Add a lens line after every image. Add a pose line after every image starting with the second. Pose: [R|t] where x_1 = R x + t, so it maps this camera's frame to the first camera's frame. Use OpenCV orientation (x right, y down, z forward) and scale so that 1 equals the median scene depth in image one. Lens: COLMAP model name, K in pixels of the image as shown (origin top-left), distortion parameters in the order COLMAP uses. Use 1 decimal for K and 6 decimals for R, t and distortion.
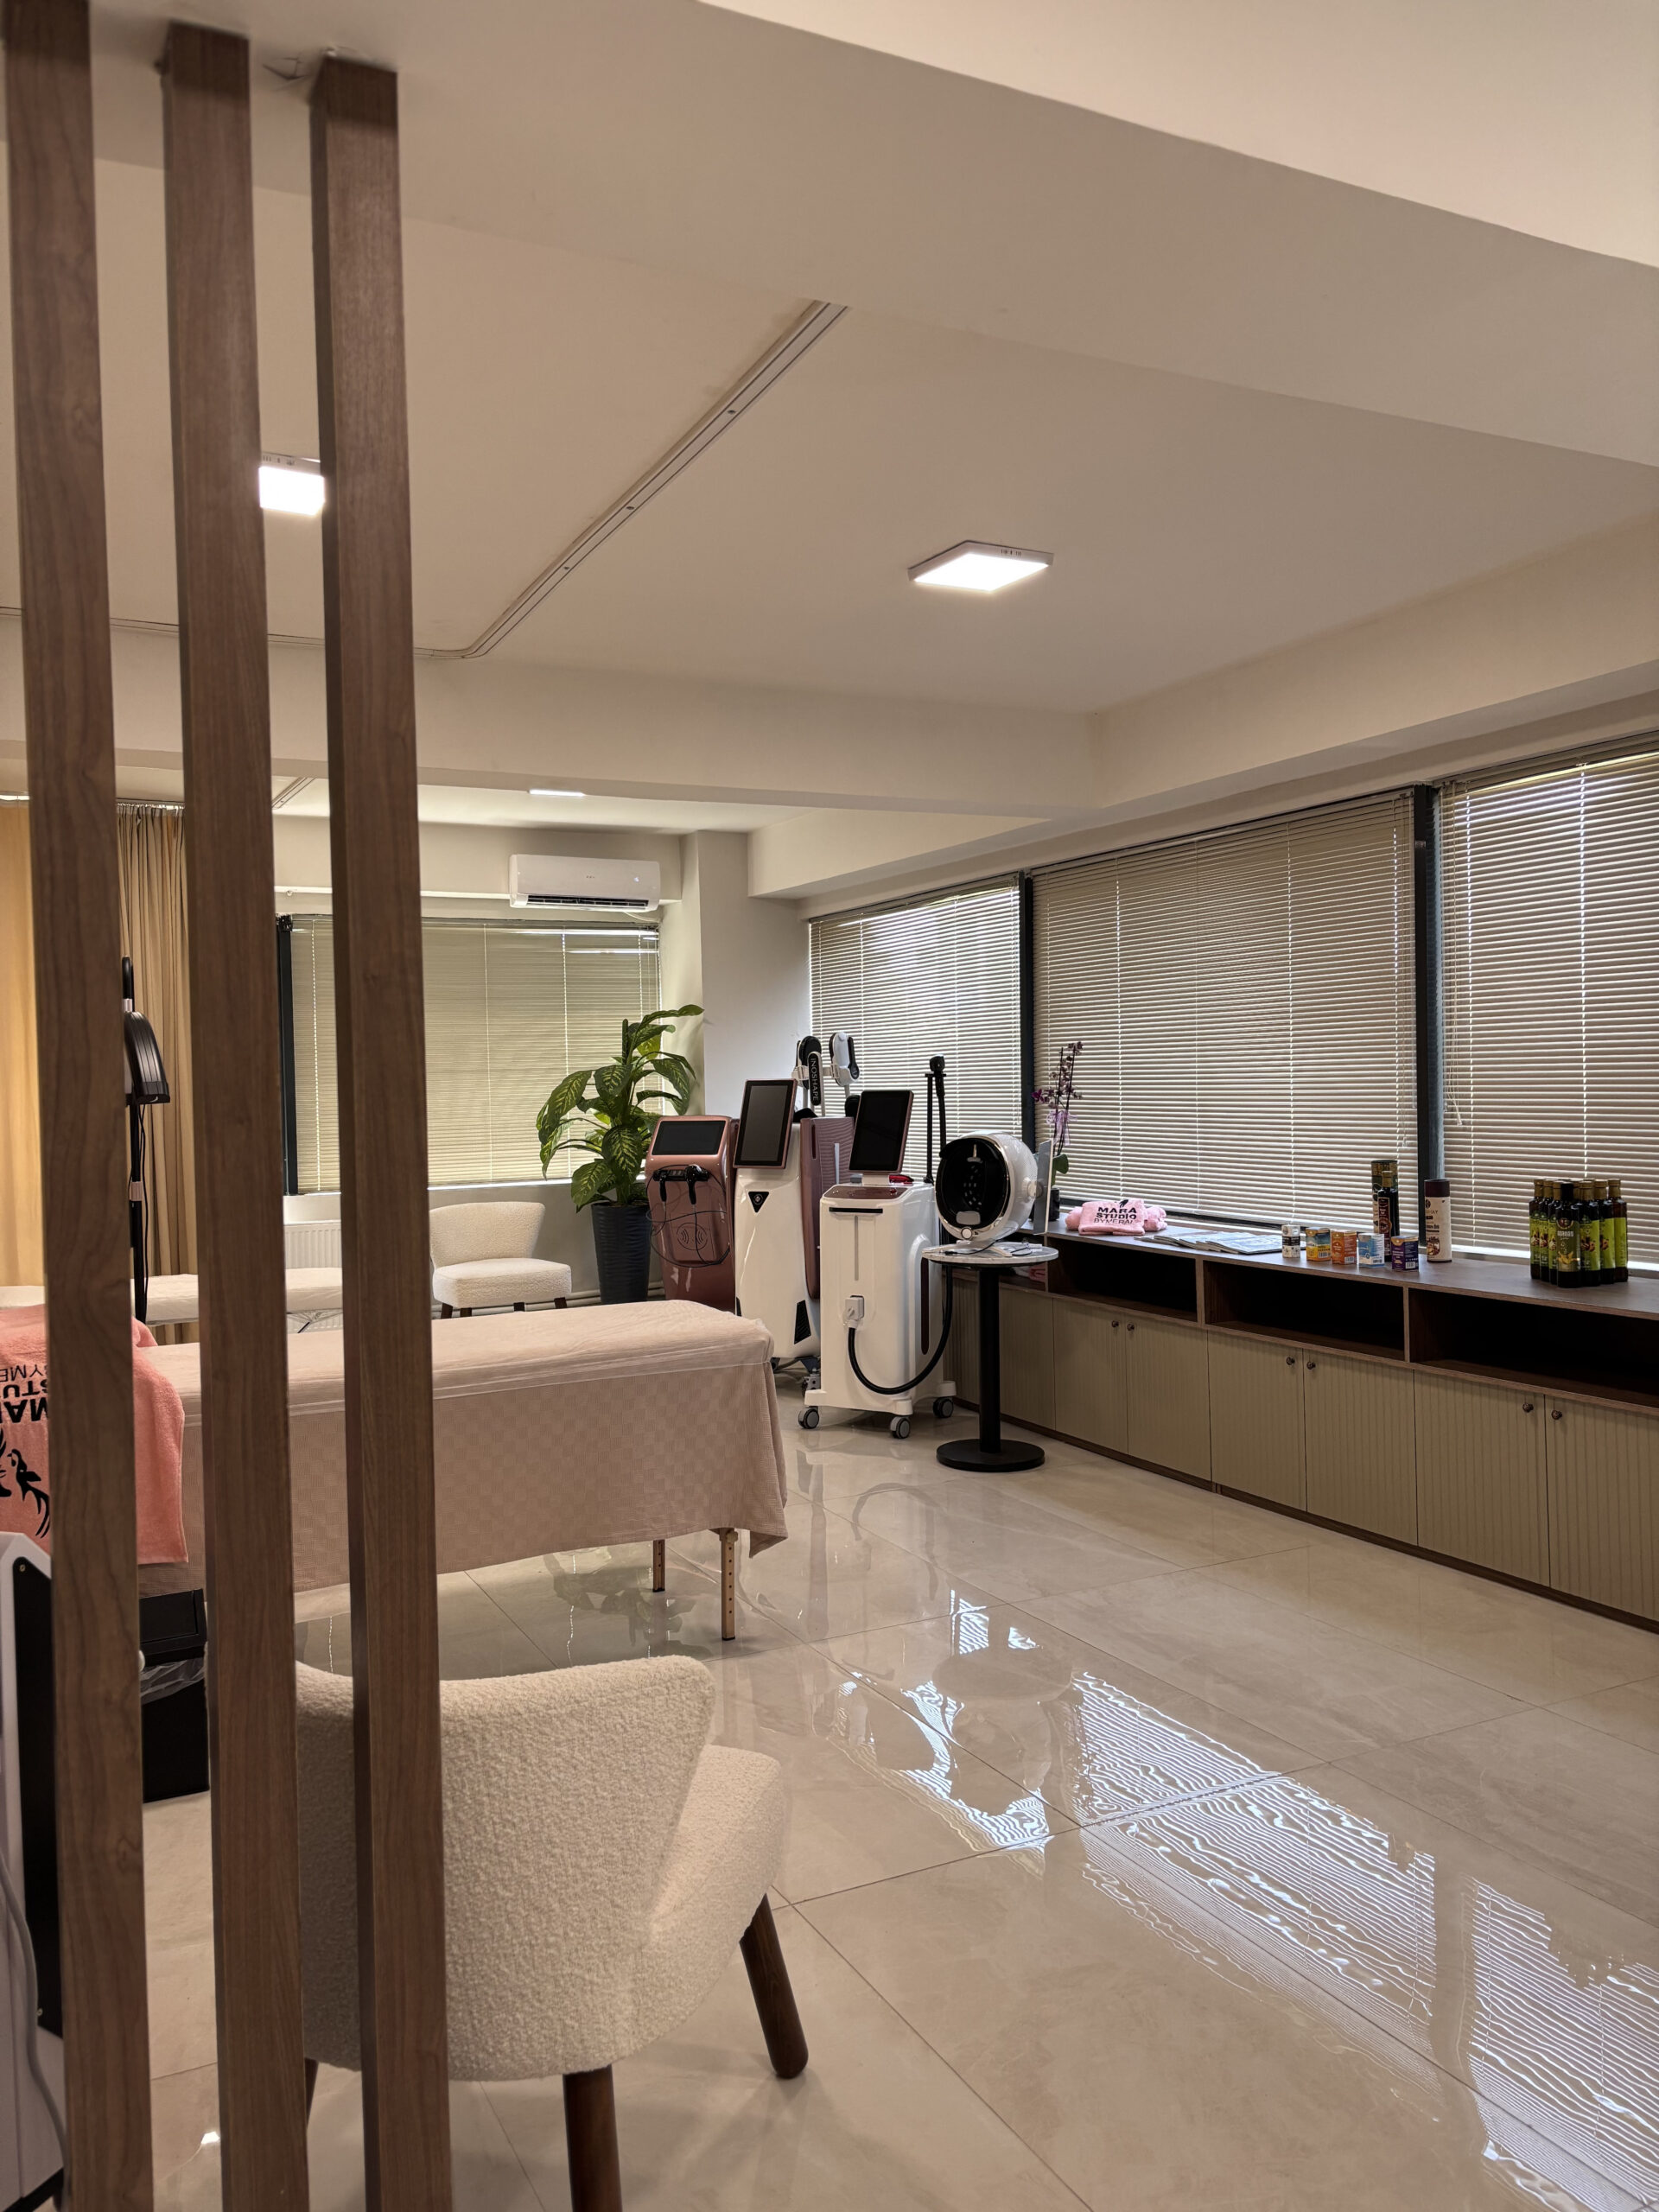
lens RADIAL K [[1663.6, 0, 836.5], [0, 1663.6, 1097.8], [0, 0, 1]] dist [0.059877, -0.071979]
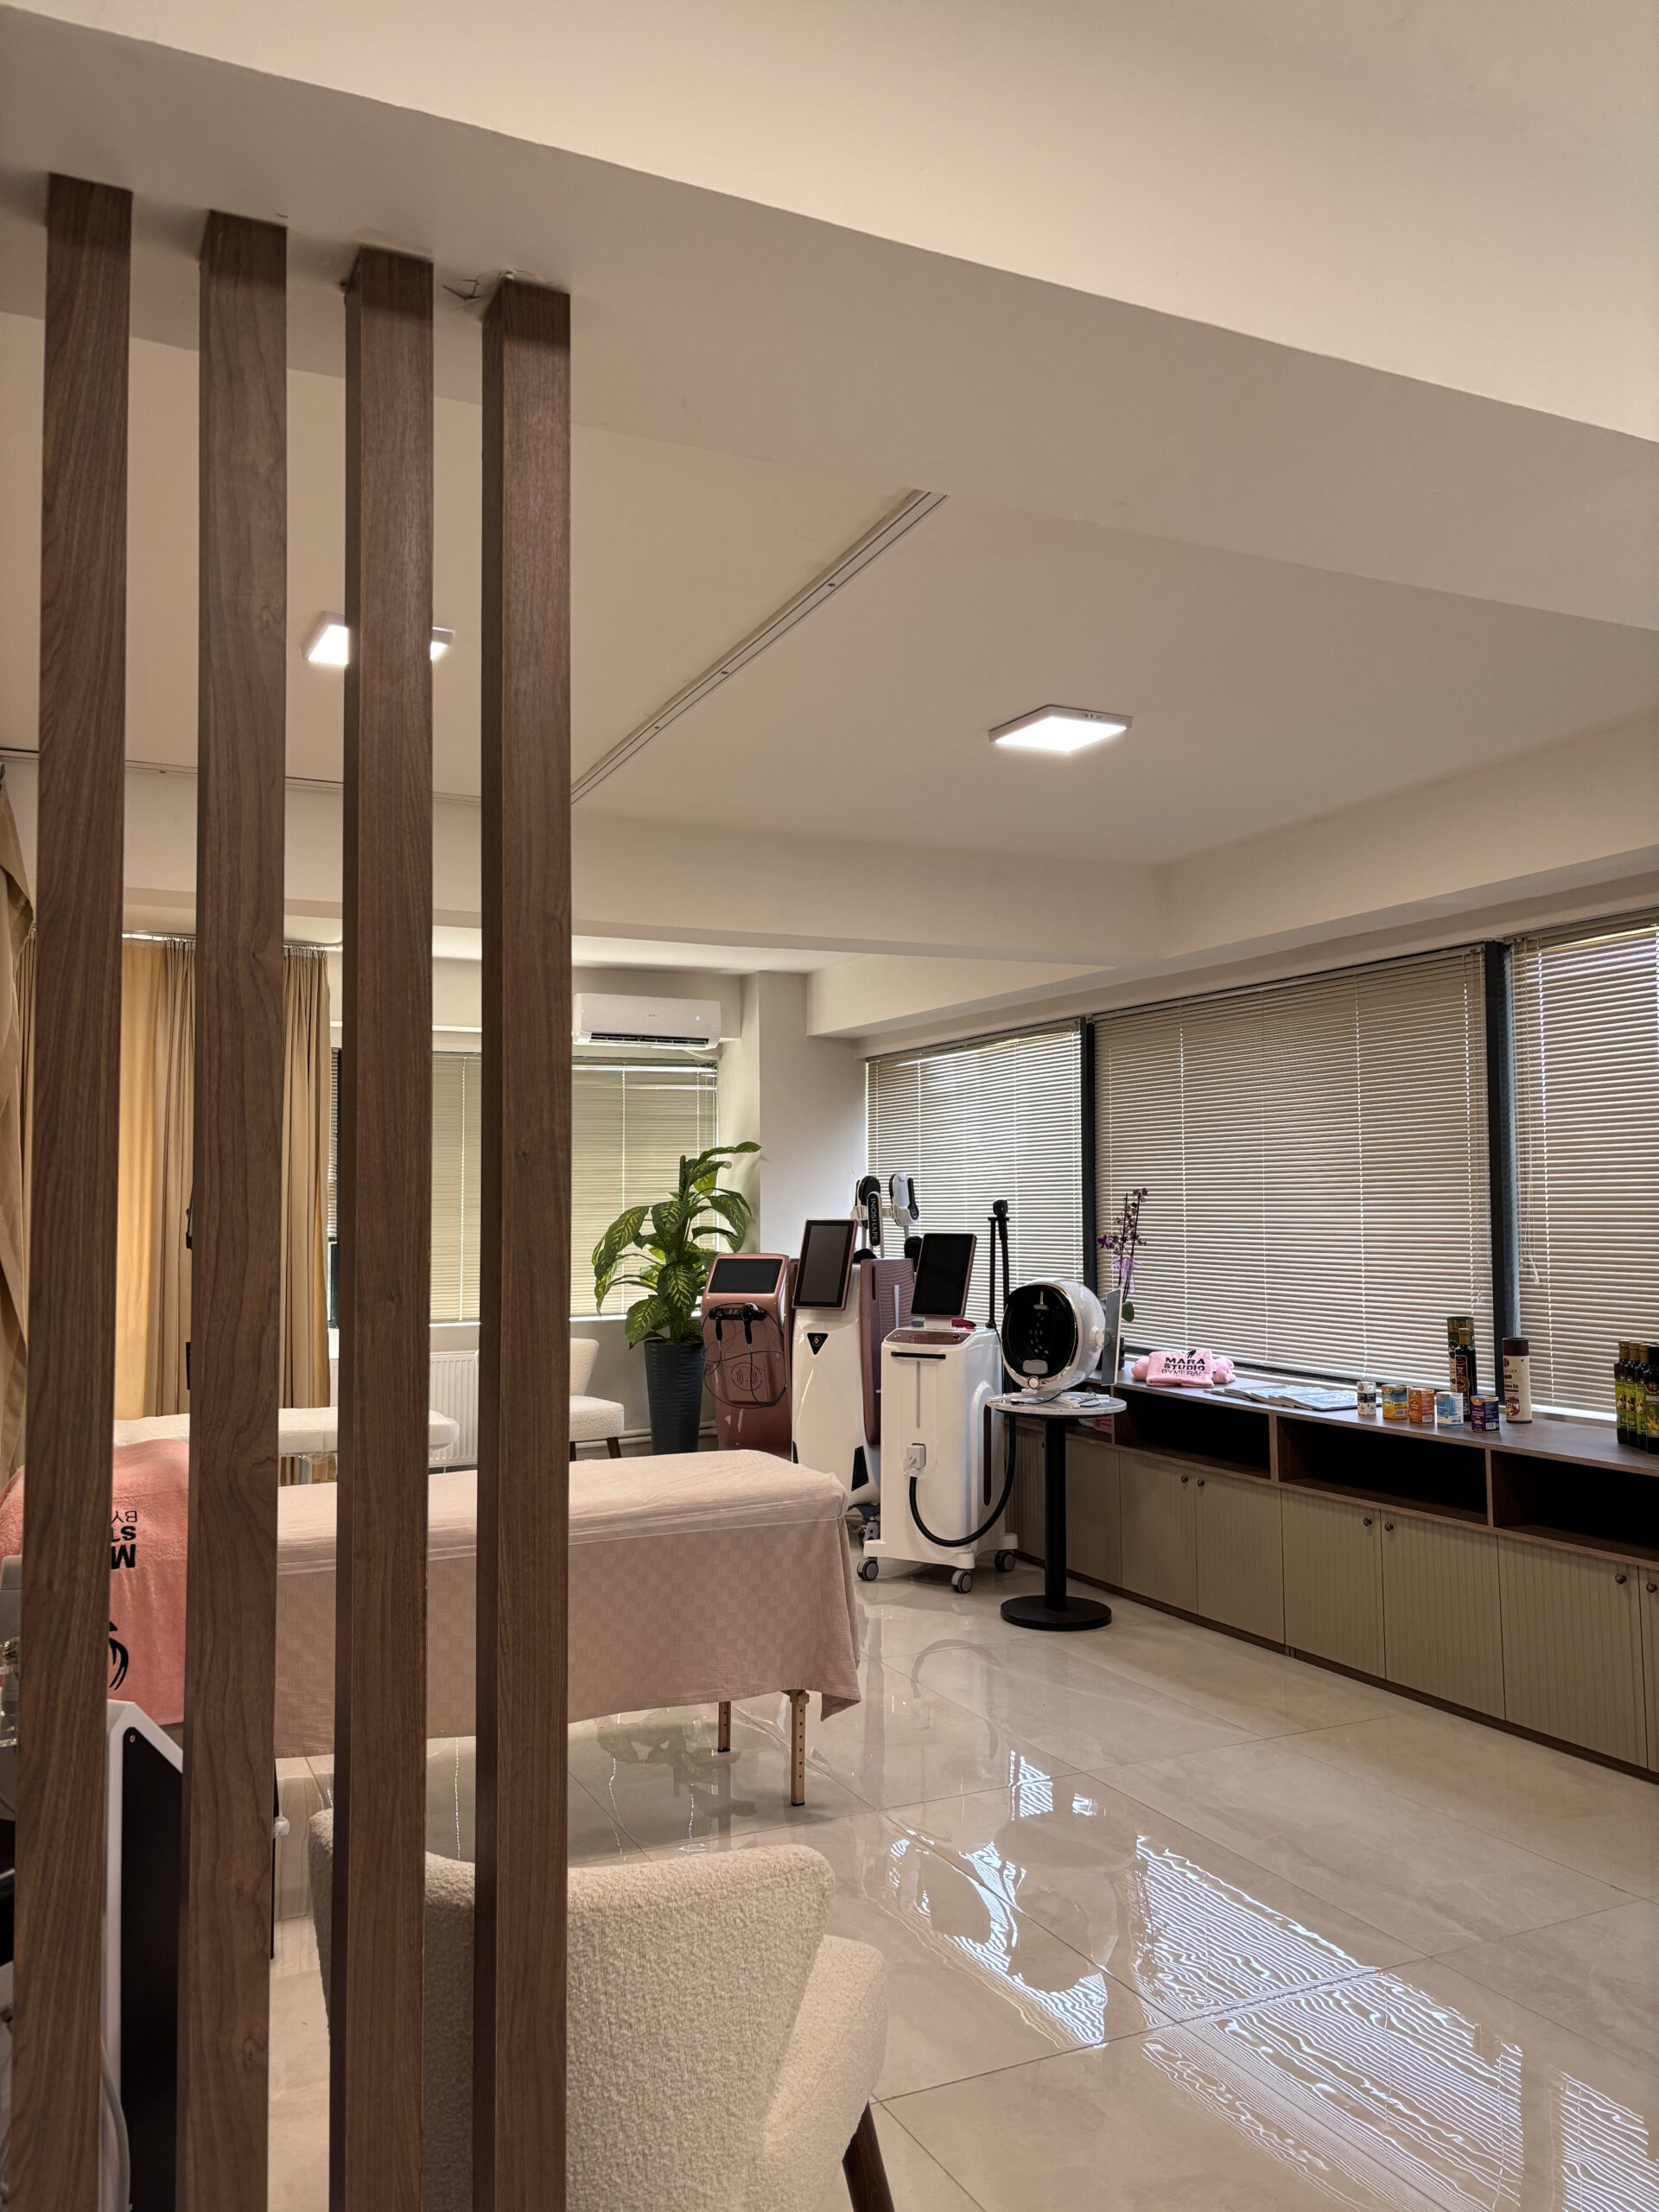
lens RADIAL K [[1663.6, 0, 846.0], [0, 1663.6, 1106.9], [0, 0, 1]] dist [0.059877, -0.071979]
pose [[0.999755, 0.013391, -0.017612, -0.024875], [-0.014635, 0.997259, -0.072522, -0.011763], [0.016593, 0.072762, 0.997211, -0.002224]]
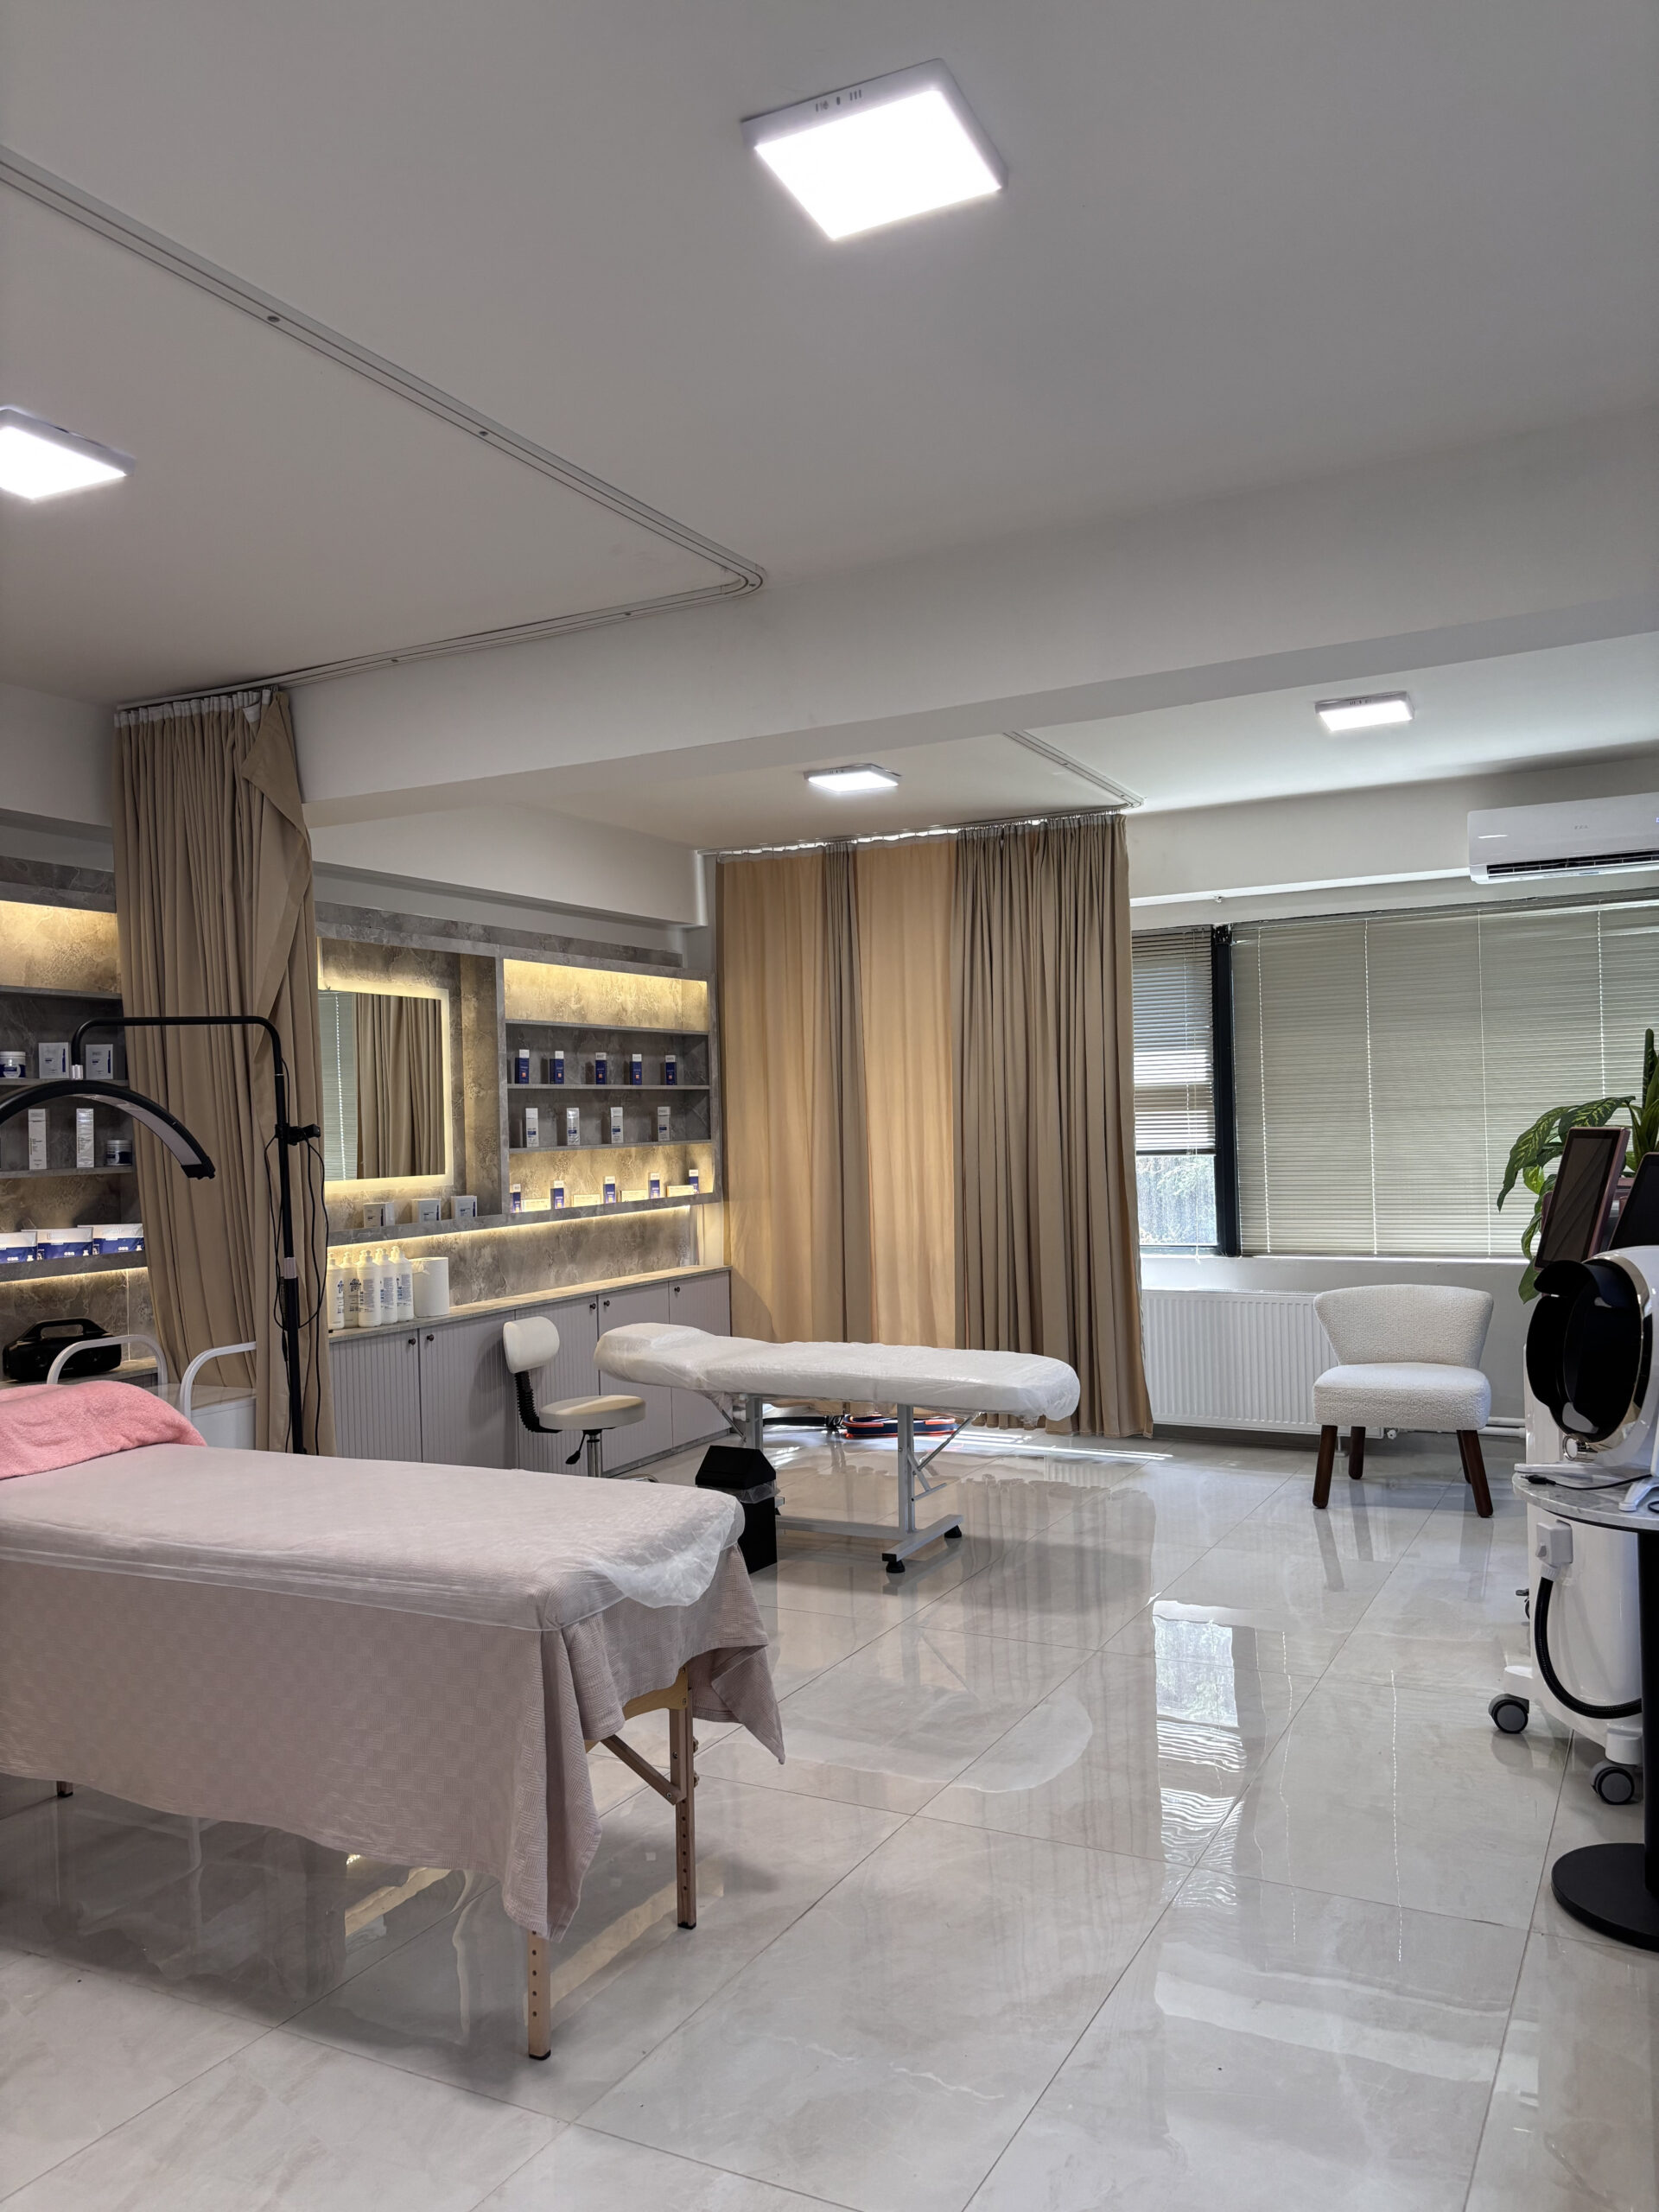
lens RADIAL K [[1663.6, 0, 814.3], [0, 1663.6, 1115.4], [0, 0, 1]] dist [0.059877, -0.071979]
pose [[0.579138, -0.000184, -0.815230, 0.505068], [0.000936, 0.999999, 0.000439, -0.028491], [0.815229, -0.001017, 0.579138, 0.715265]]
